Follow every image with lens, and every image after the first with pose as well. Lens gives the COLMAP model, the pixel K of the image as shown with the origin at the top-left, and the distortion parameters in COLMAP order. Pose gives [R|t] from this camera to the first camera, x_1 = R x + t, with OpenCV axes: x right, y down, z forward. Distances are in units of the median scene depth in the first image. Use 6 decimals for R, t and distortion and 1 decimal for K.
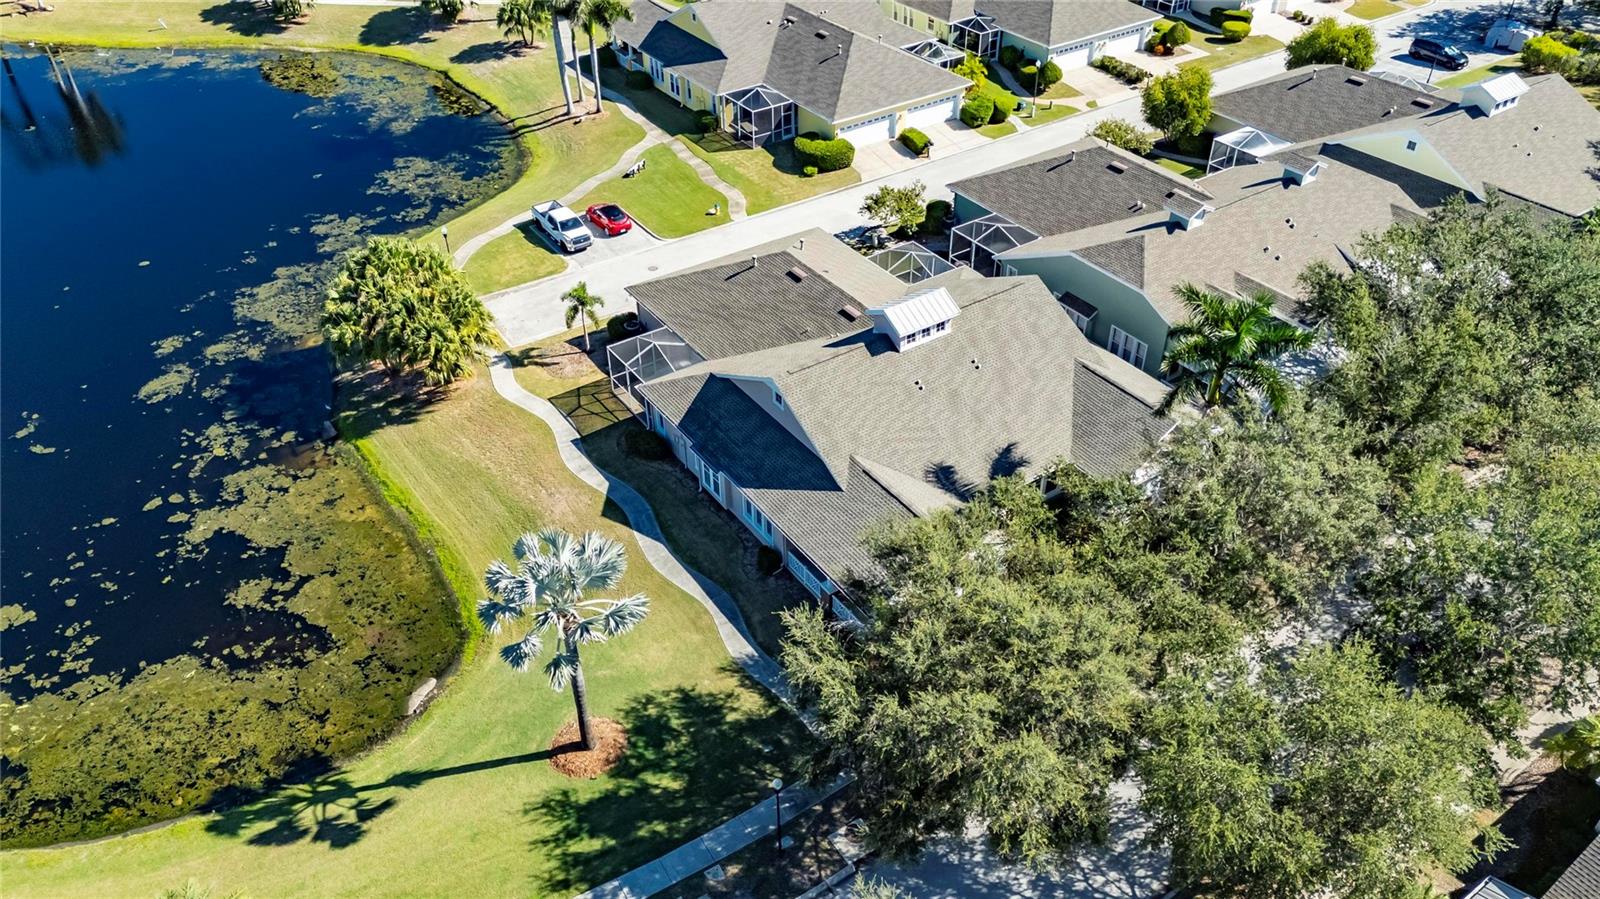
lens RADIAL K [[1174.3, 0, 808.5], [0, 1174.3, 451.7], [0, 0, 1]] dist [0.068579, -0.068884]
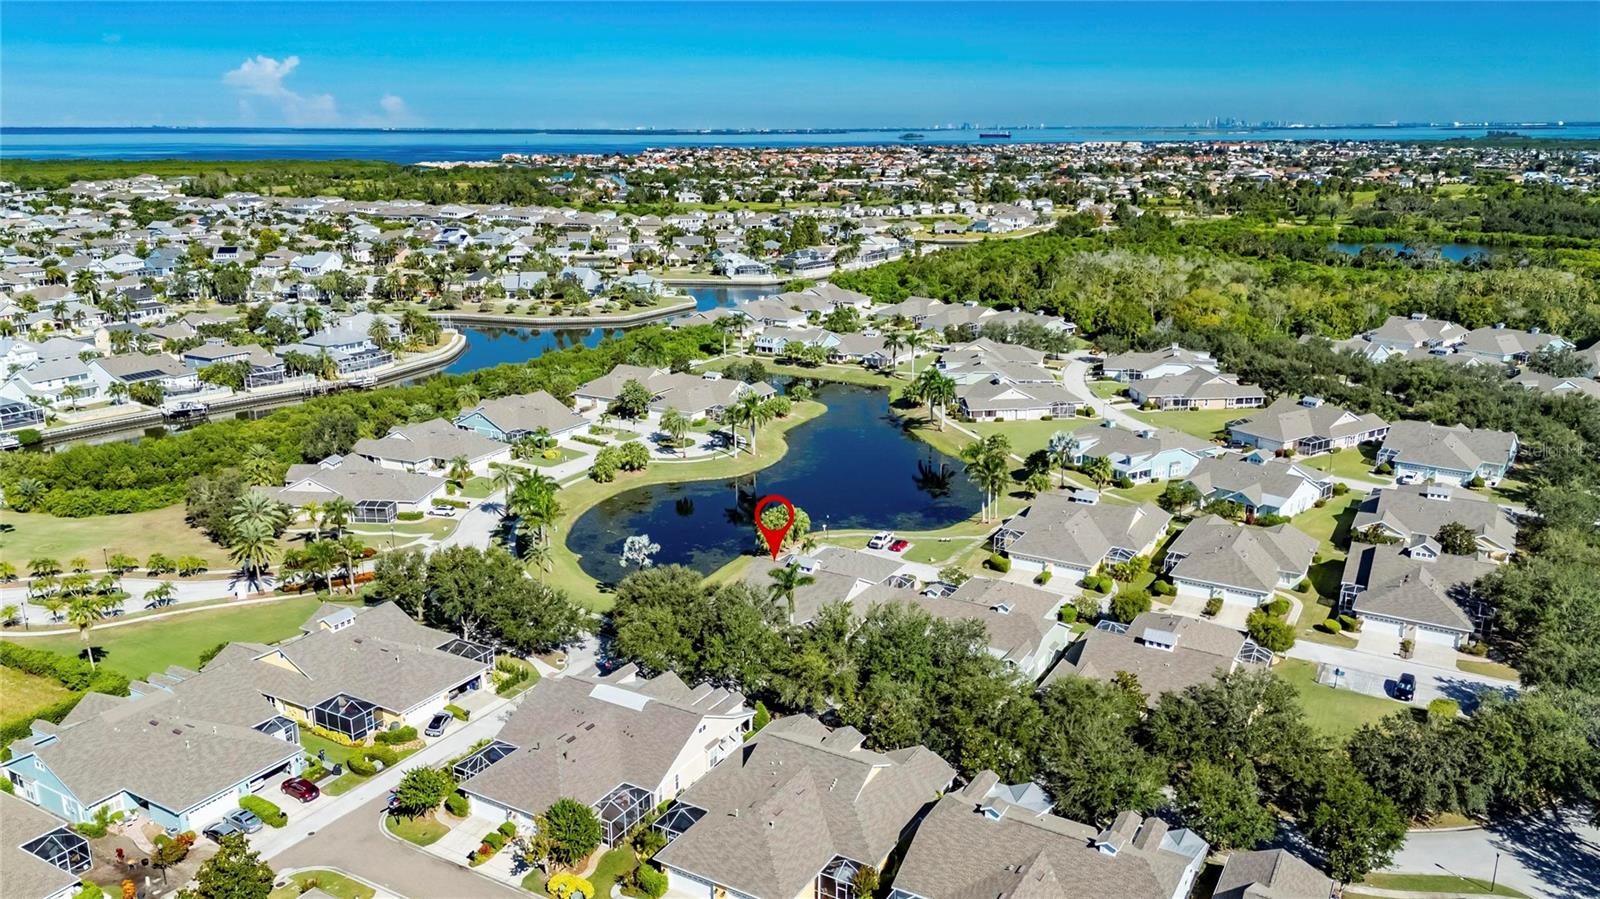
lens RADIAL K [[1170.2, 0, 810.4], [0, 1170.2, 444.9], [0, 0, 1]] dist [0.127502, -0.186894]
pose [[0.425962, 0.240355, -0.872230, 2.147936], [-0.552668, 0.832416, -0.040517, -0.210268], [0.716320, 0.499312, 0.487415, -0.456349]]
